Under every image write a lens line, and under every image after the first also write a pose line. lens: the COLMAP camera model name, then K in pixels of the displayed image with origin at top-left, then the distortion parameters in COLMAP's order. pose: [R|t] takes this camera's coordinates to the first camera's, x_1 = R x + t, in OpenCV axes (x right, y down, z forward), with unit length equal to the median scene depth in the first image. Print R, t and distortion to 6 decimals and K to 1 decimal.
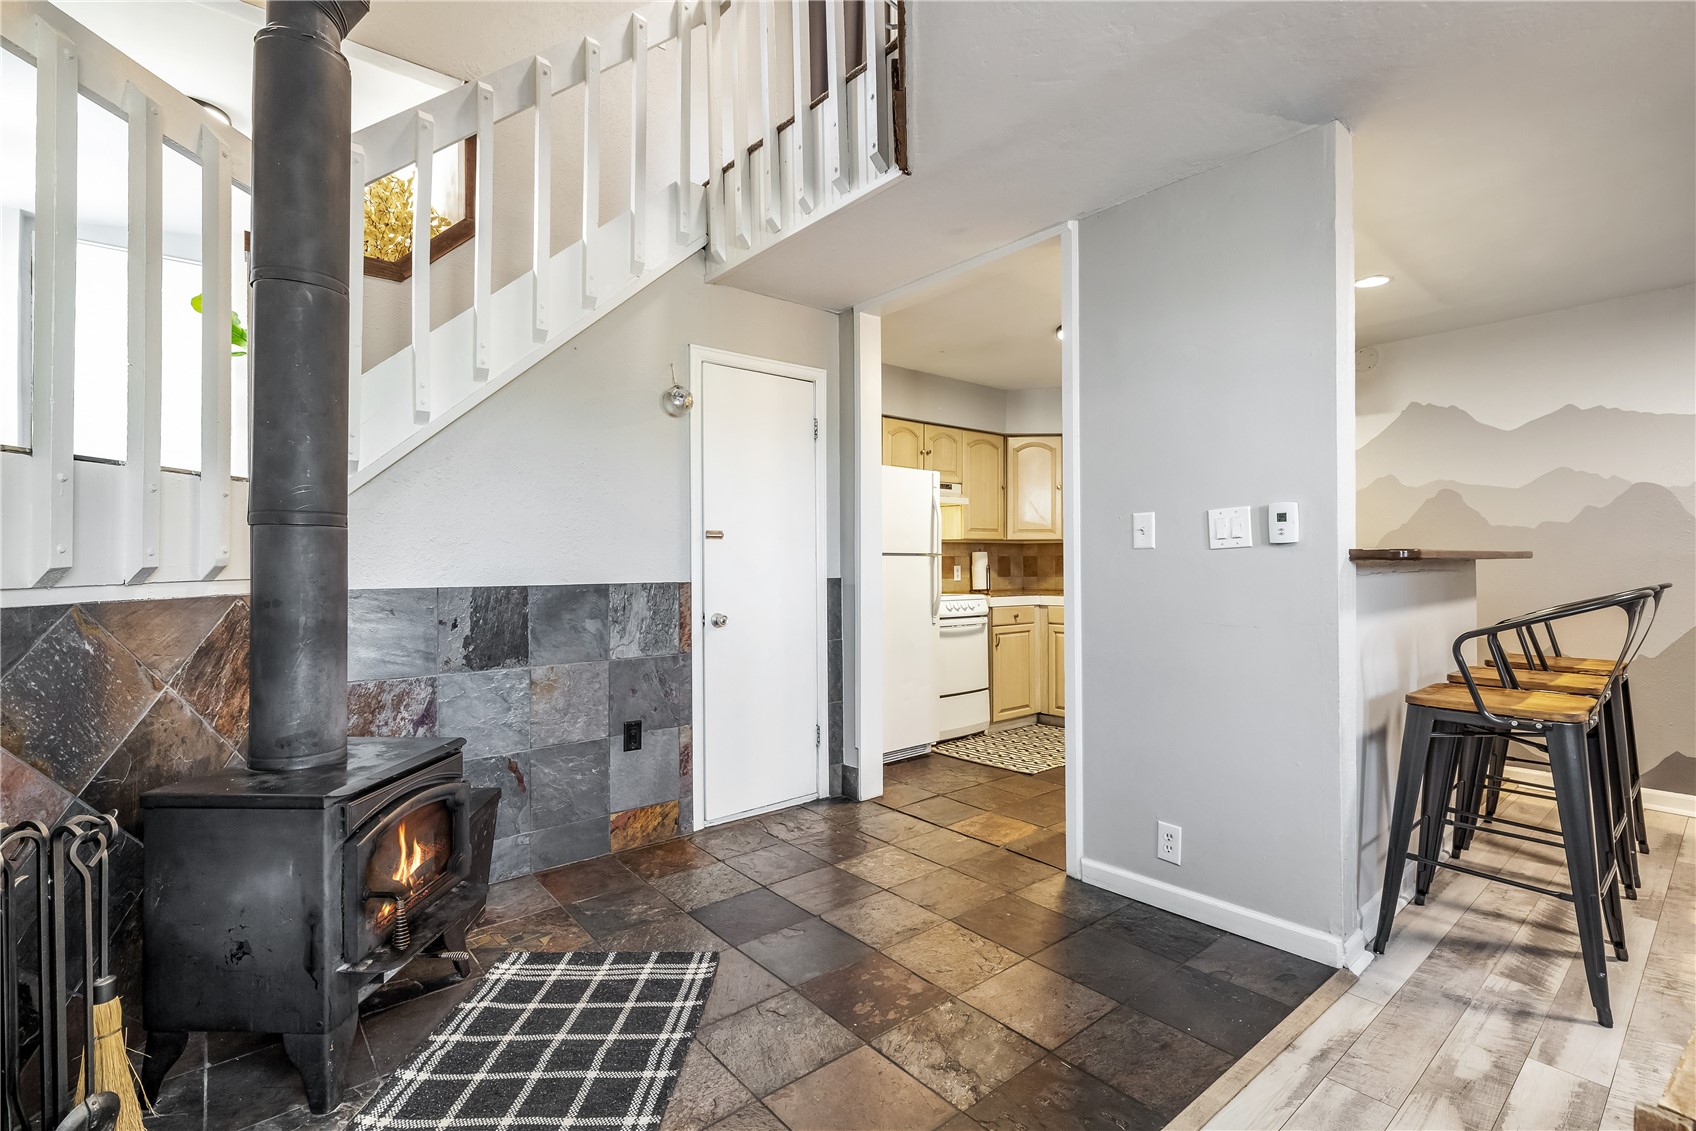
lens RADIAL K [[771.2, 0, 844.4], [0, 771.2, 559.2], [0, 0, 1]] dist [-0.003172, 0.001646]
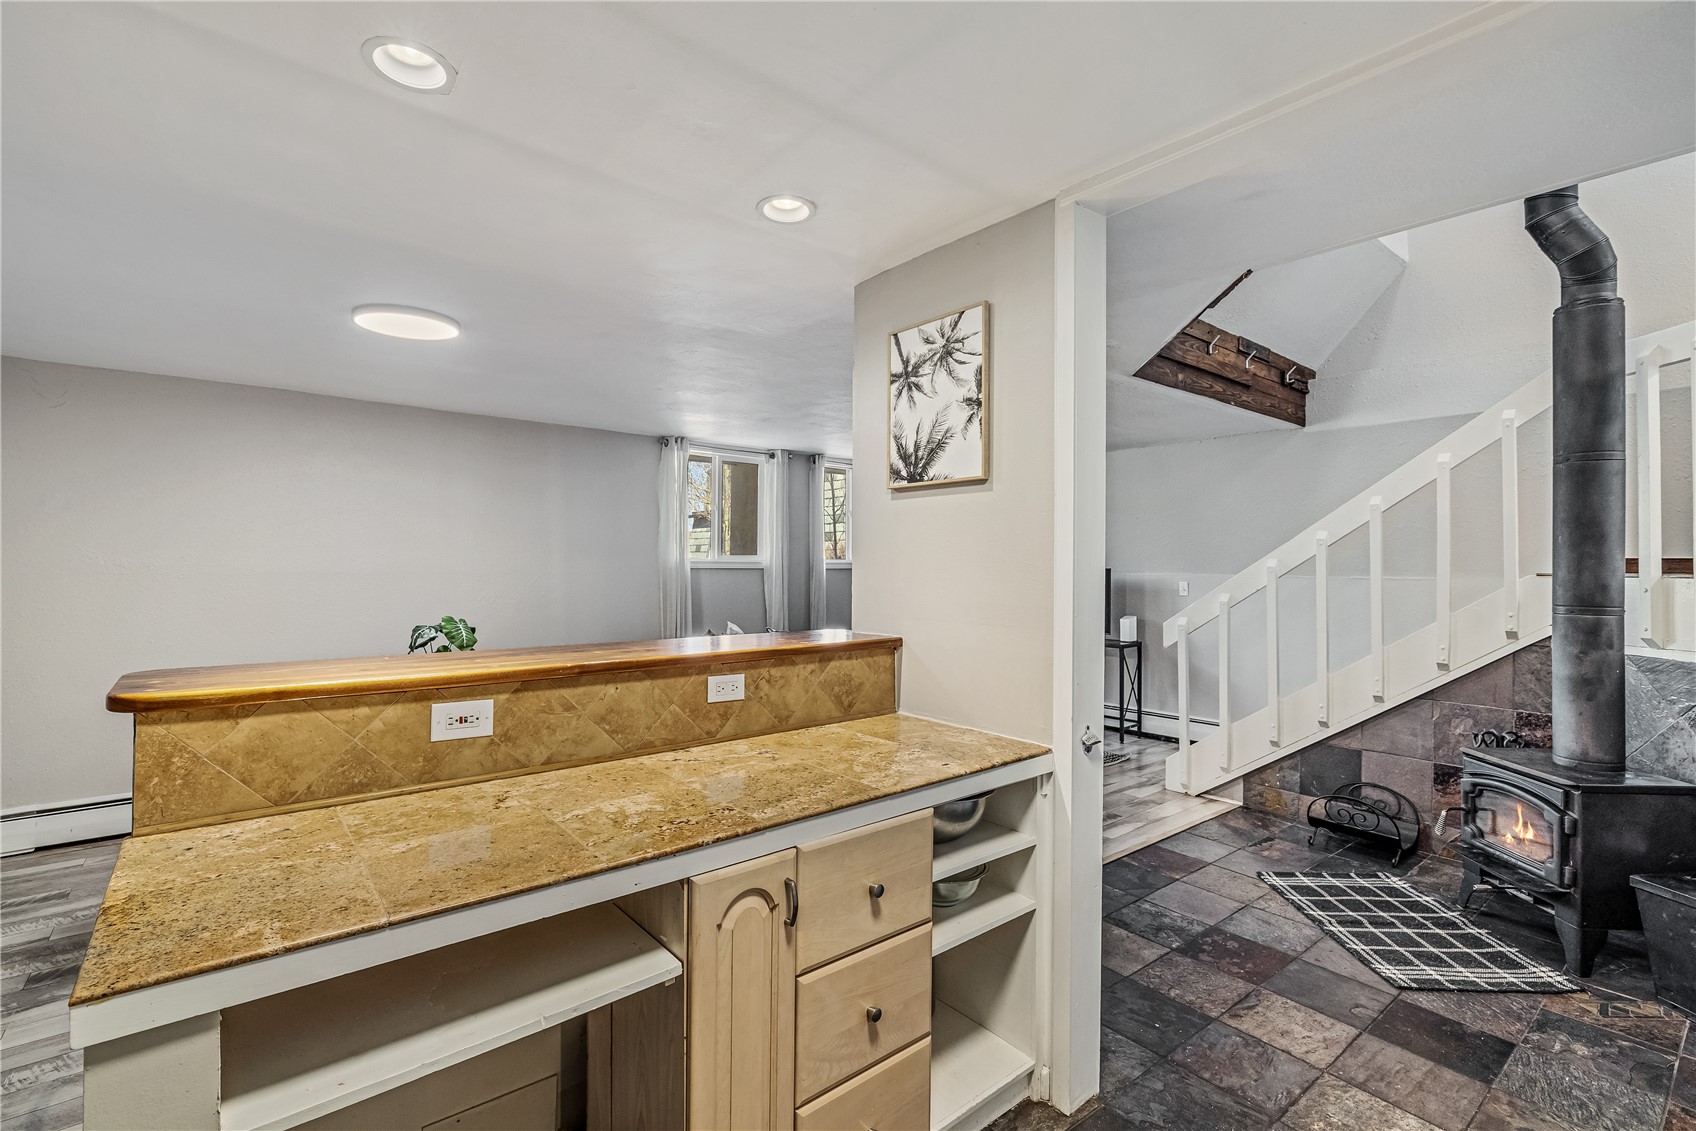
lens RADIAL K [[758.7, 0, 848.5], [0, 758.7, 560.8], [0, 0, 1]] dist [-0.003877, 0.001288]
pose [[-0.999963, -0.002992, 0.008018, 0.444580], [-0.003054, 0.999966, -0.007684, -0.076943], [-0.007995, -0.007708, -0.999938, 1.468539]]
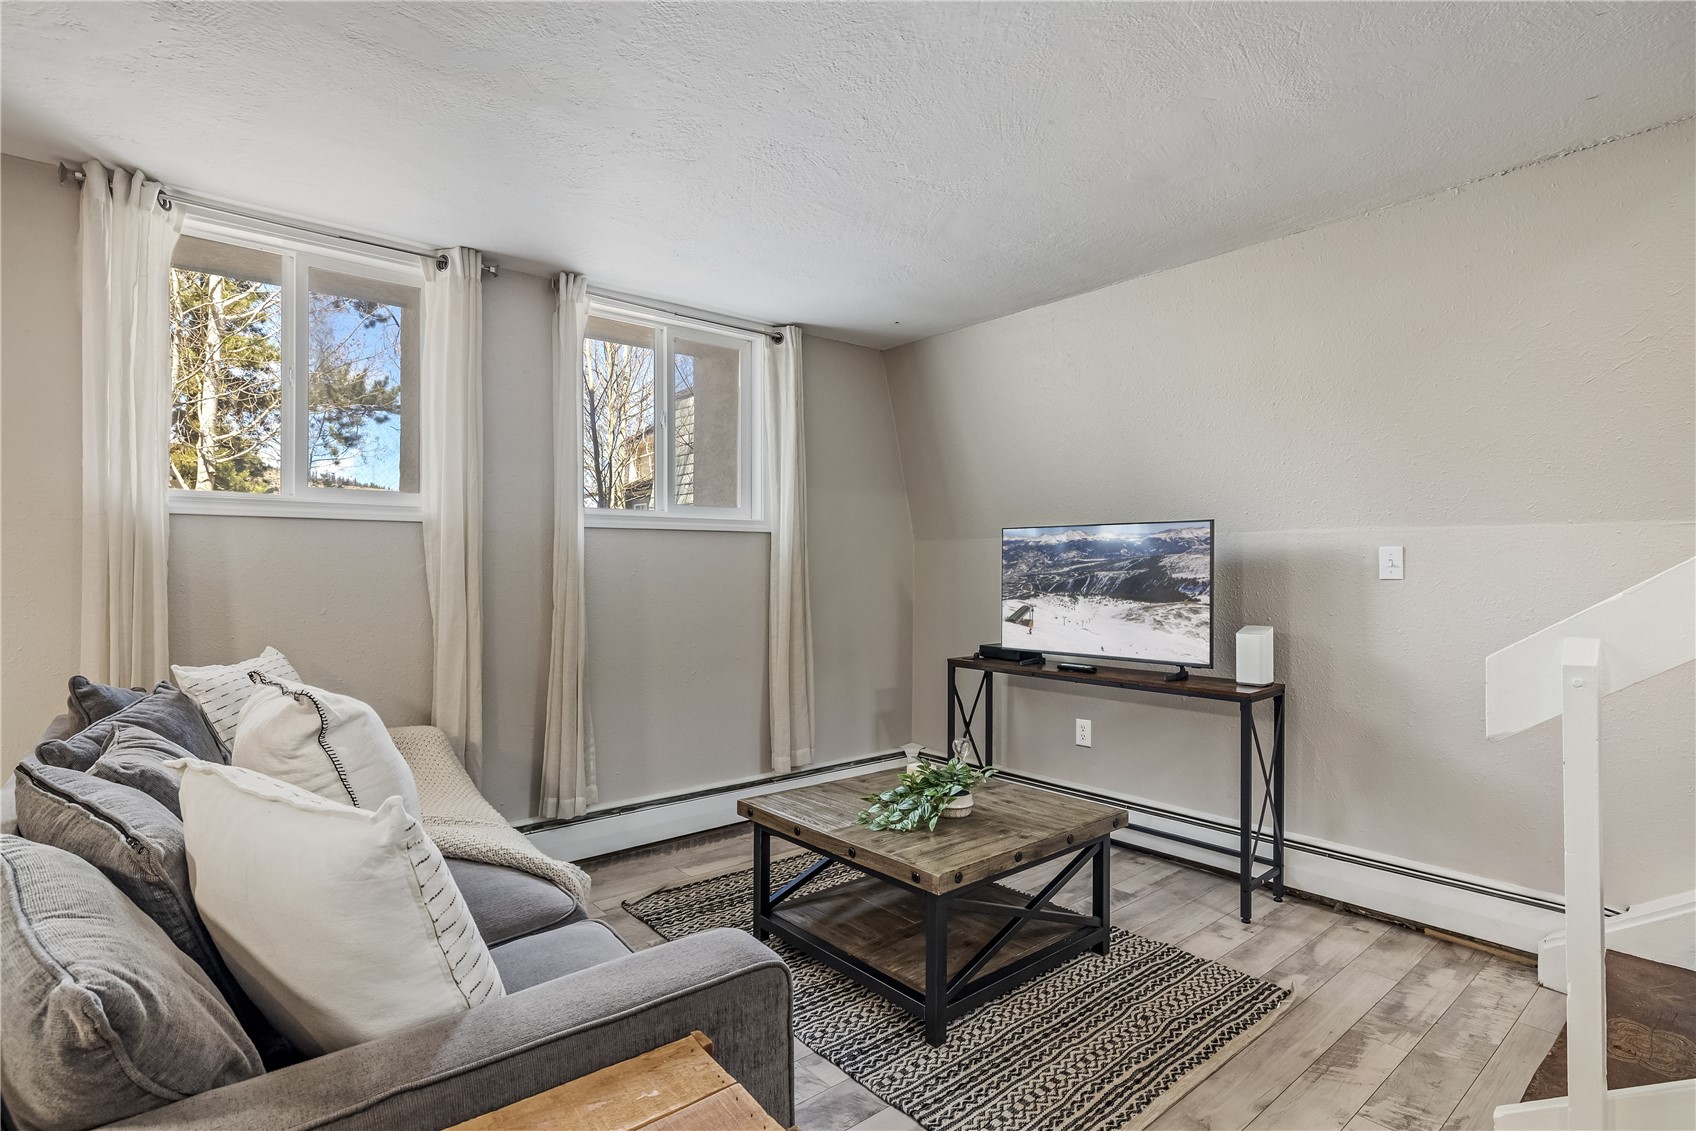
lens RADIAL K [[816.5, 0, 839.9], [0, 816.5, 570.8], [0, 0, 1]] dist [-0.008022, 0.003575]
pose [[-0.999985, 0.002053, -0.005169, 0.221452], [0.002024, 0.999982, 0.005617, -0.022313], [0.005180, 0.005606, -0.999971, 0.459536]]
